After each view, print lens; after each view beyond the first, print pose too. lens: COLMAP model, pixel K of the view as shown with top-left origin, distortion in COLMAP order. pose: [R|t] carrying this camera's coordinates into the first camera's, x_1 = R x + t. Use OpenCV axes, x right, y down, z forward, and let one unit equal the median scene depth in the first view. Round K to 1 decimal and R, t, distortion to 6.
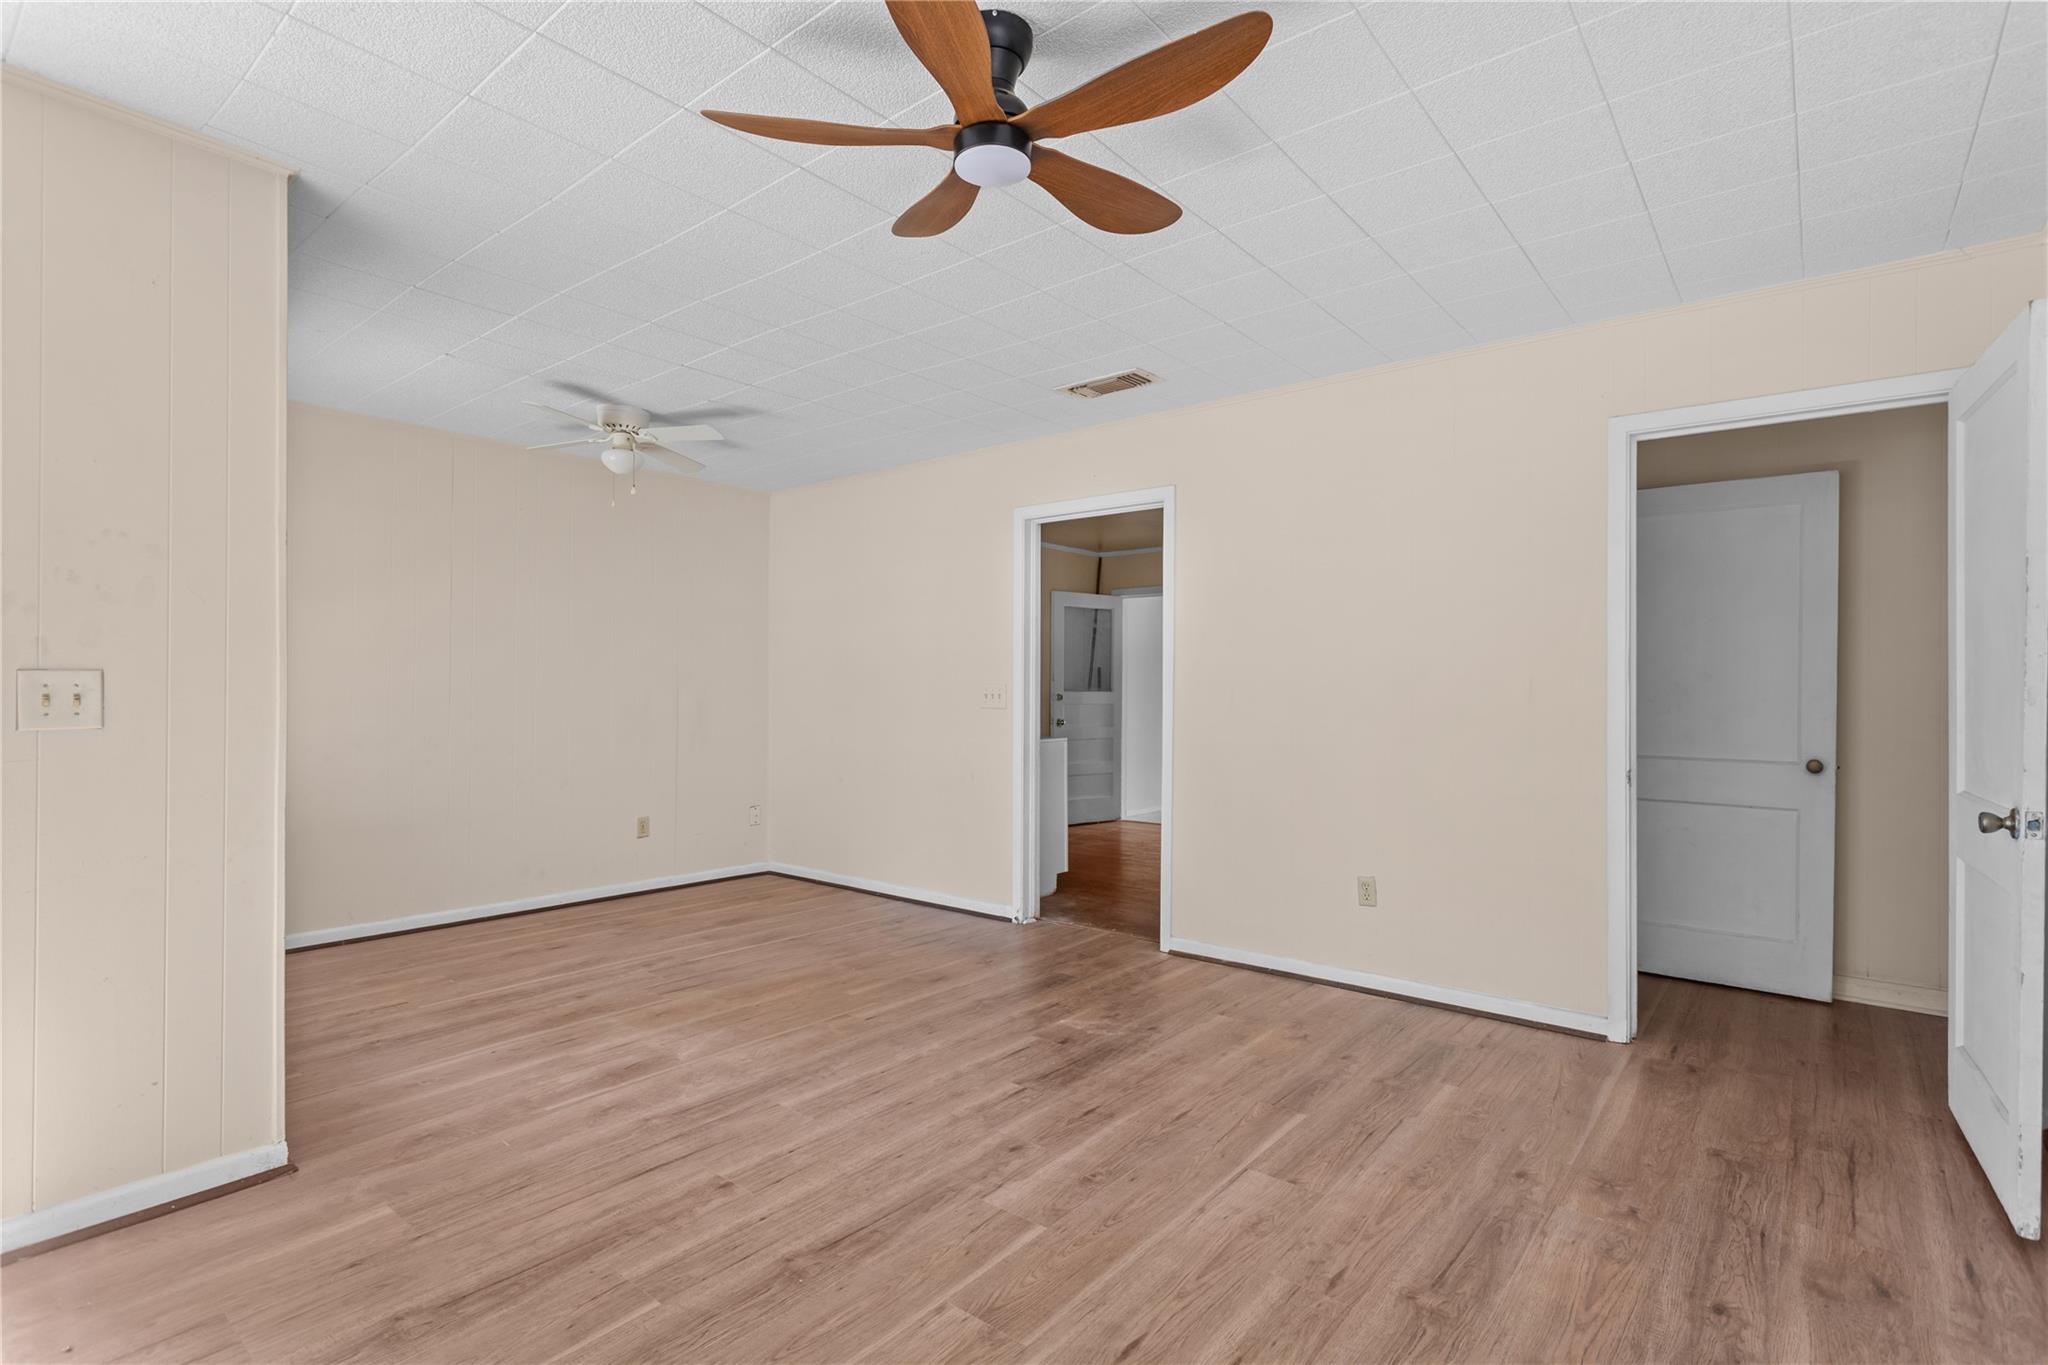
lens RADIAL K [[972.5, 0, 1030.1], [0, 972.5, 690.2], [0, 0, 1]] dist [-0.000645, 0.000222]
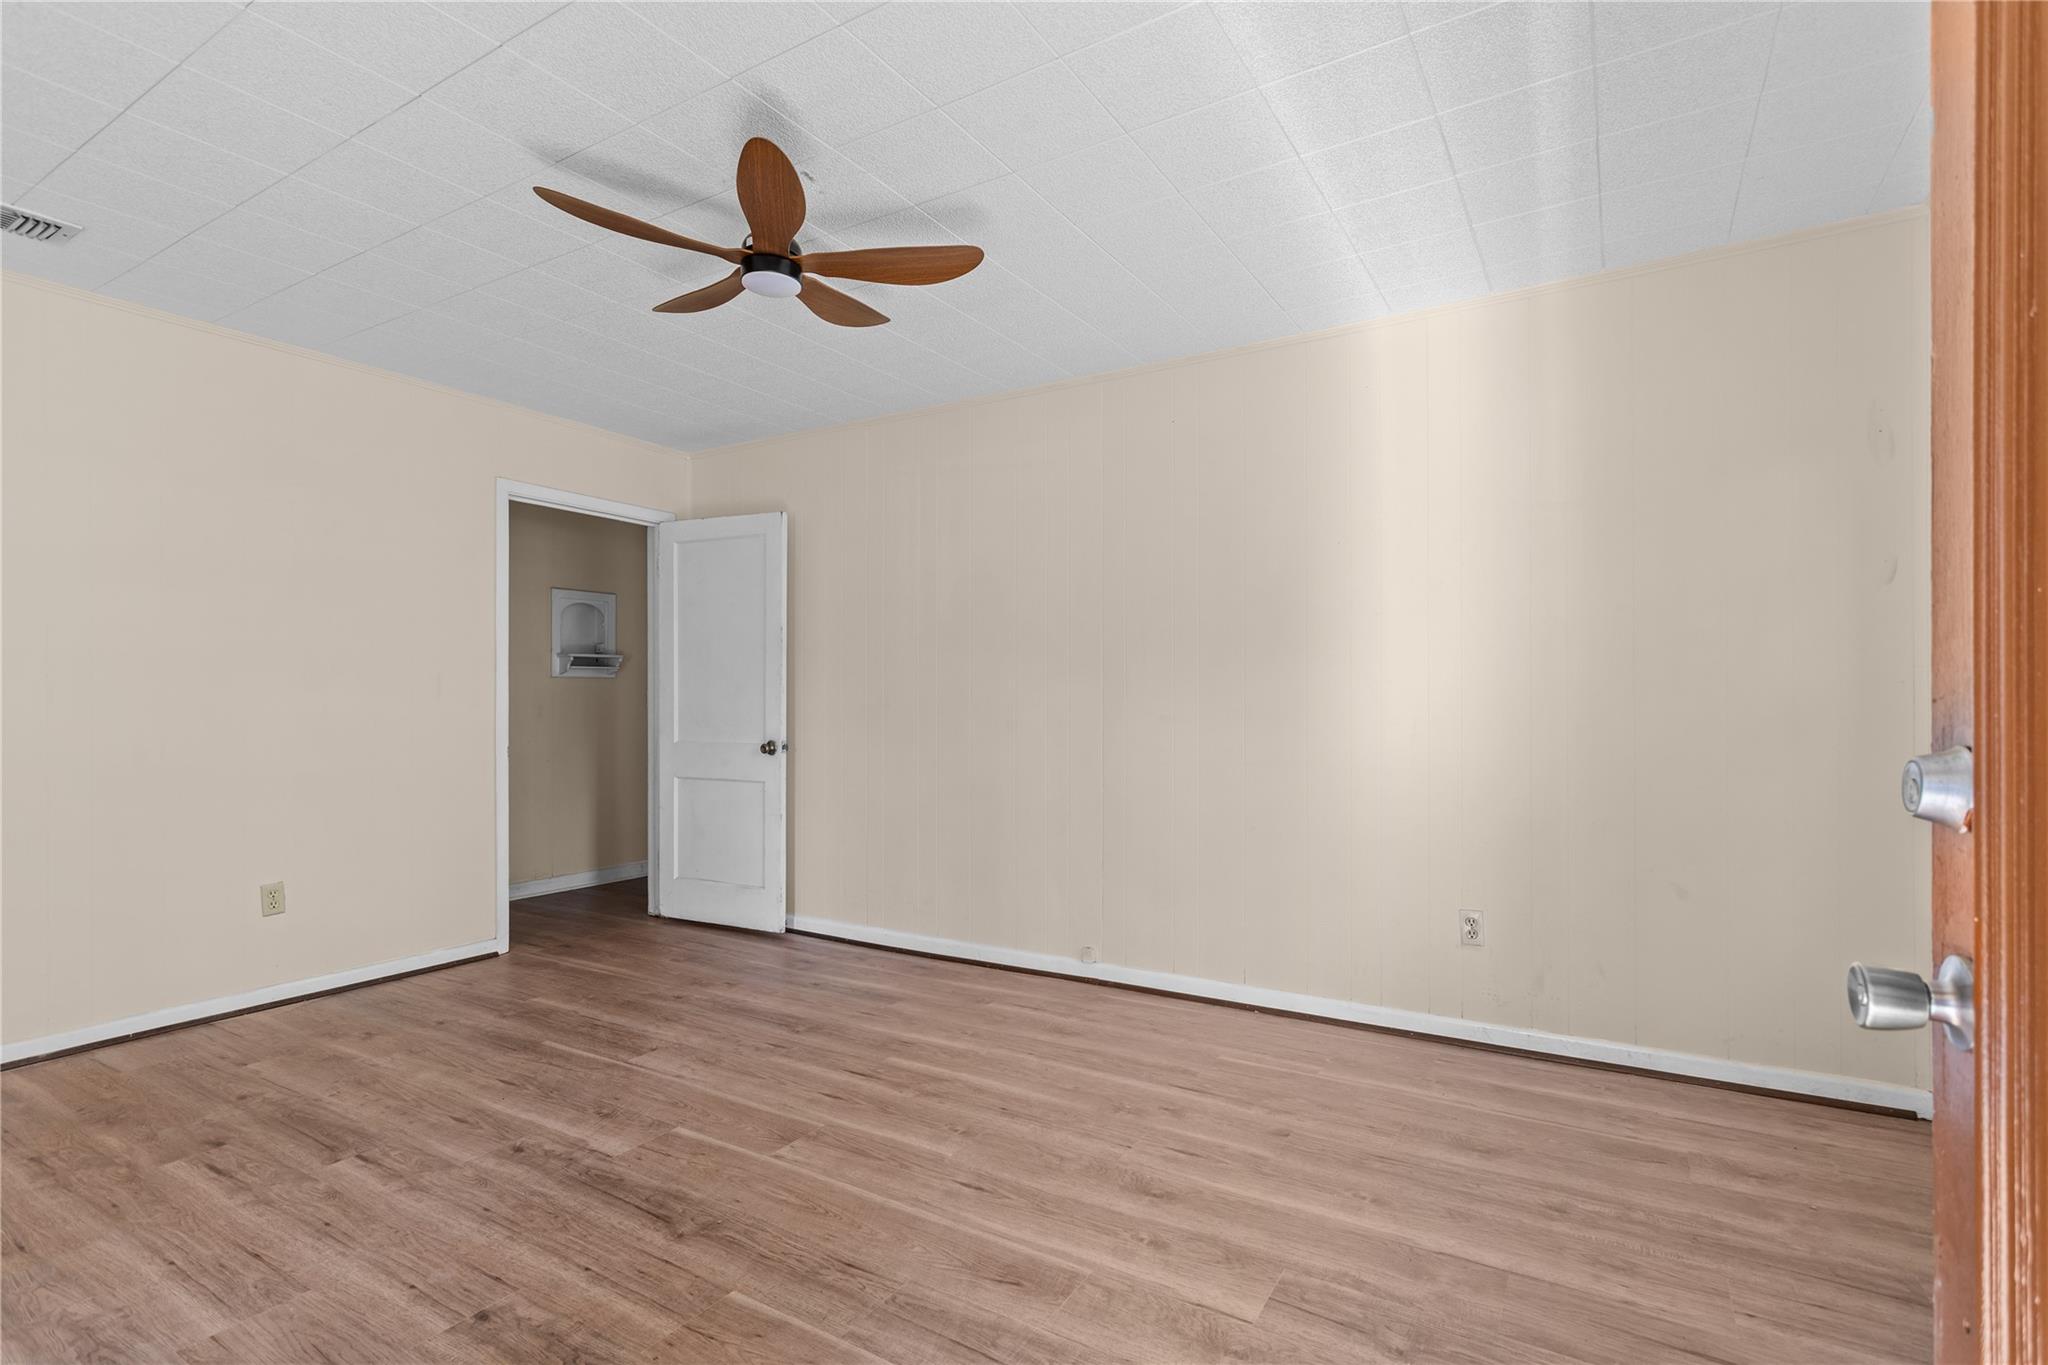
lens RADIAL K [[972.5, 0, 1030.1], [0, 972.5, 689.2], [0, 0, 1]] dist [-0.000645, 0.000222]
pose [[-0.141170, 0.006411, 0.989965, -1.014241], [-0.000737, 0.999978, -0.006581, 0.013836], [-0.989985, -0.001658, -0.141162, 0.601999]]
